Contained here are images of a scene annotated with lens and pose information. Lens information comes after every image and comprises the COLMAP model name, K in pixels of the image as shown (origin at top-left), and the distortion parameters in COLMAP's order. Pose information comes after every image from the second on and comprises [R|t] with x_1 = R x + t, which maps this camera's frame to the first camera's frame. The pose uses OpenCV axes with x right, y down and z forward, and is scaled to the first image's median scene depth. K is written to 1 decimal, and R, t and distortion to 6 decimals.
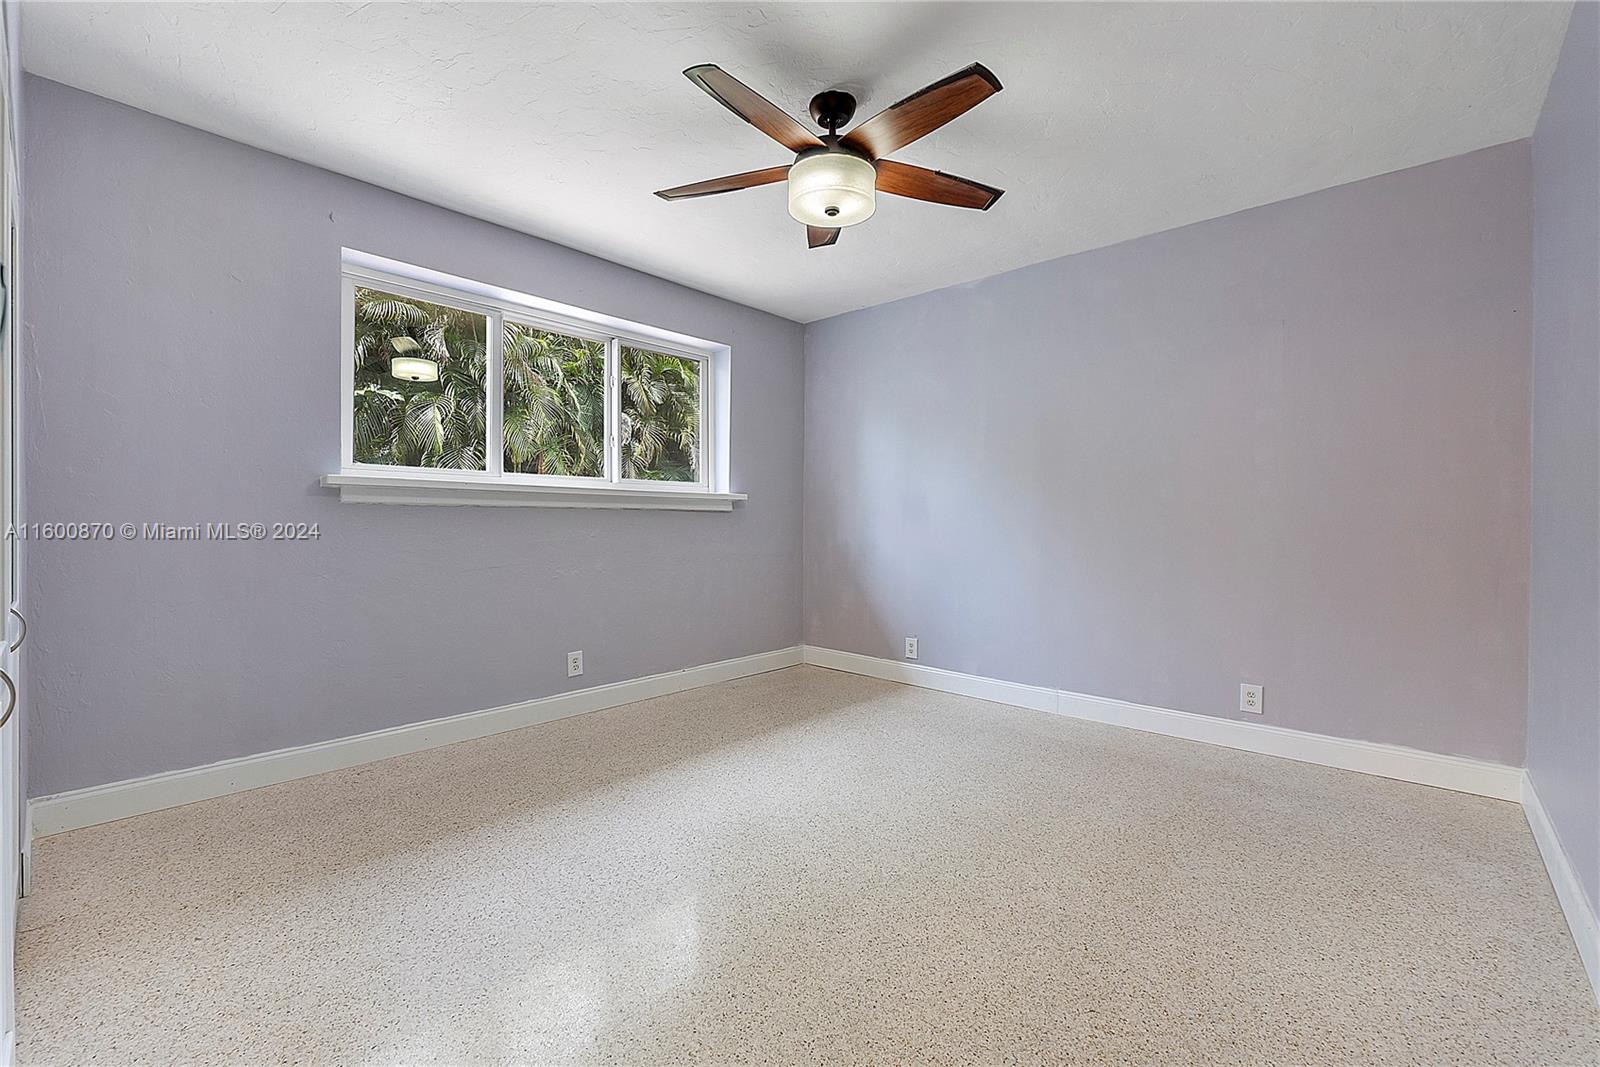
lens RADIAL K [[674.0, 0, 806.8], [0, 674.0, 521.9], [0, 0, 1]] dist [-0.004958, -0.001913]
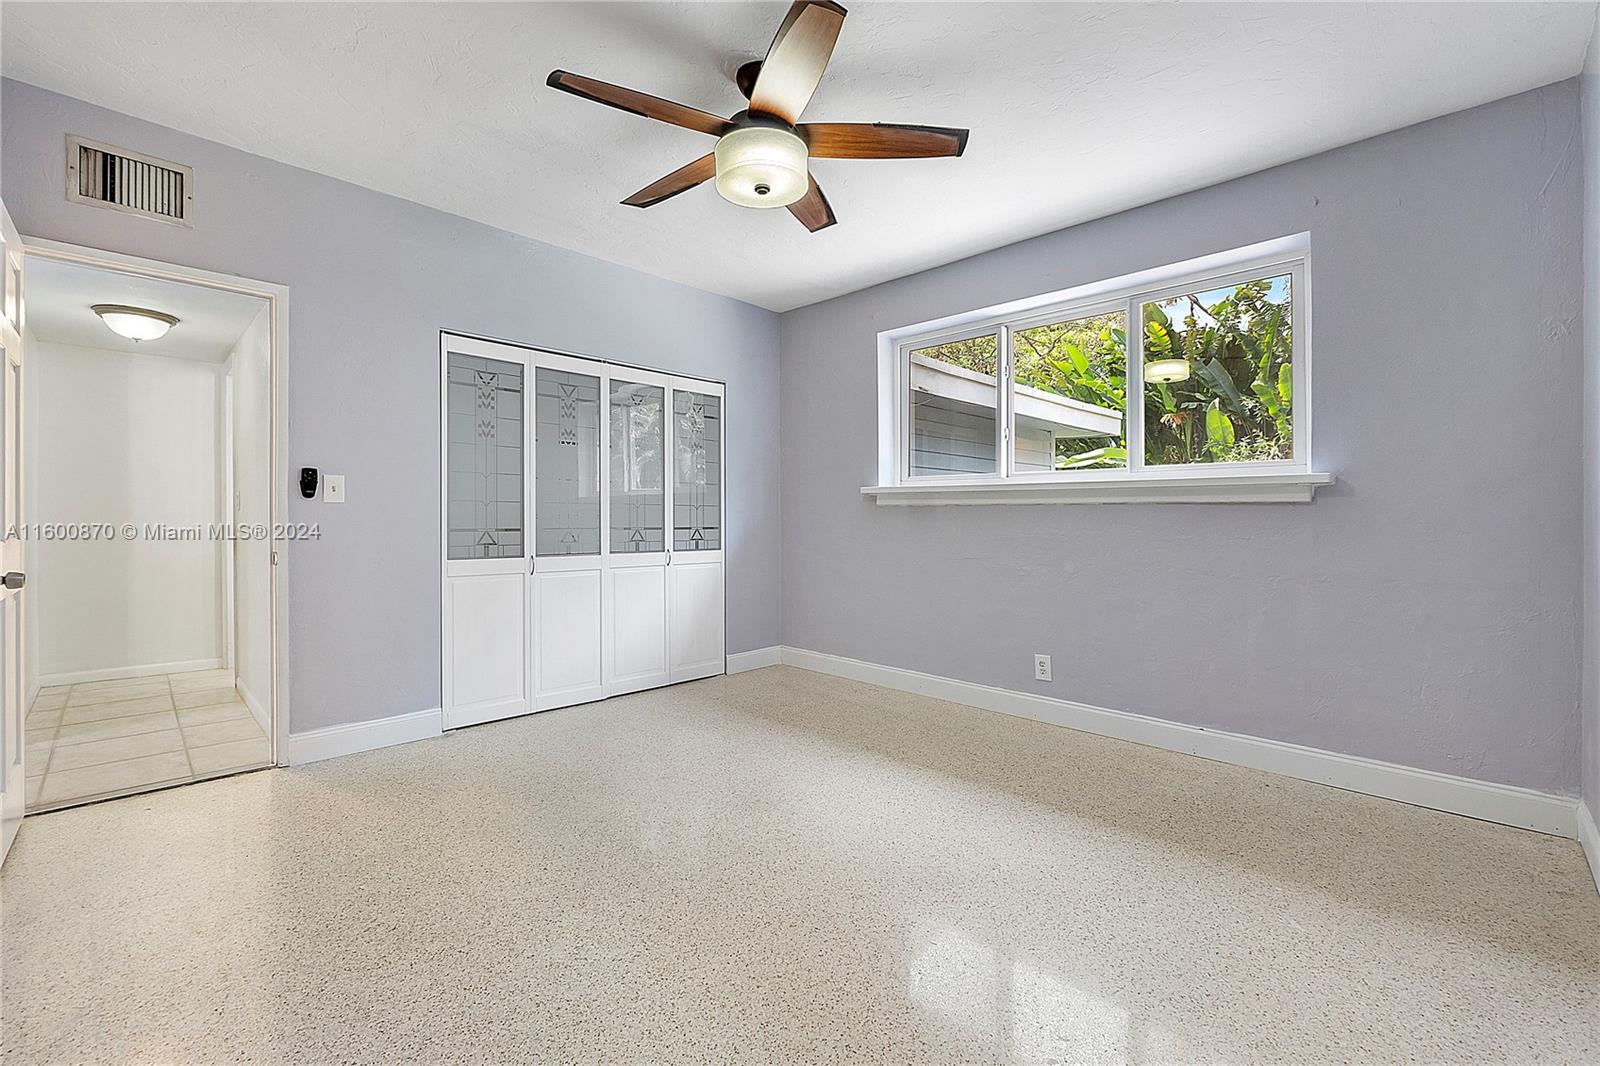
lens RADIAL K [[674.0, 0, 806.6], [0, 674.0, 526.8], [0, 0, 1]] dist [-0.004958, -0.001913]
pose [[-0.038677, 0.010027, -0.999201, 0.765919], [-0.006279, 0.999927, 0.010277, 0.003879], [0.999232, 0.006671, -0.038611, 0.863137]]
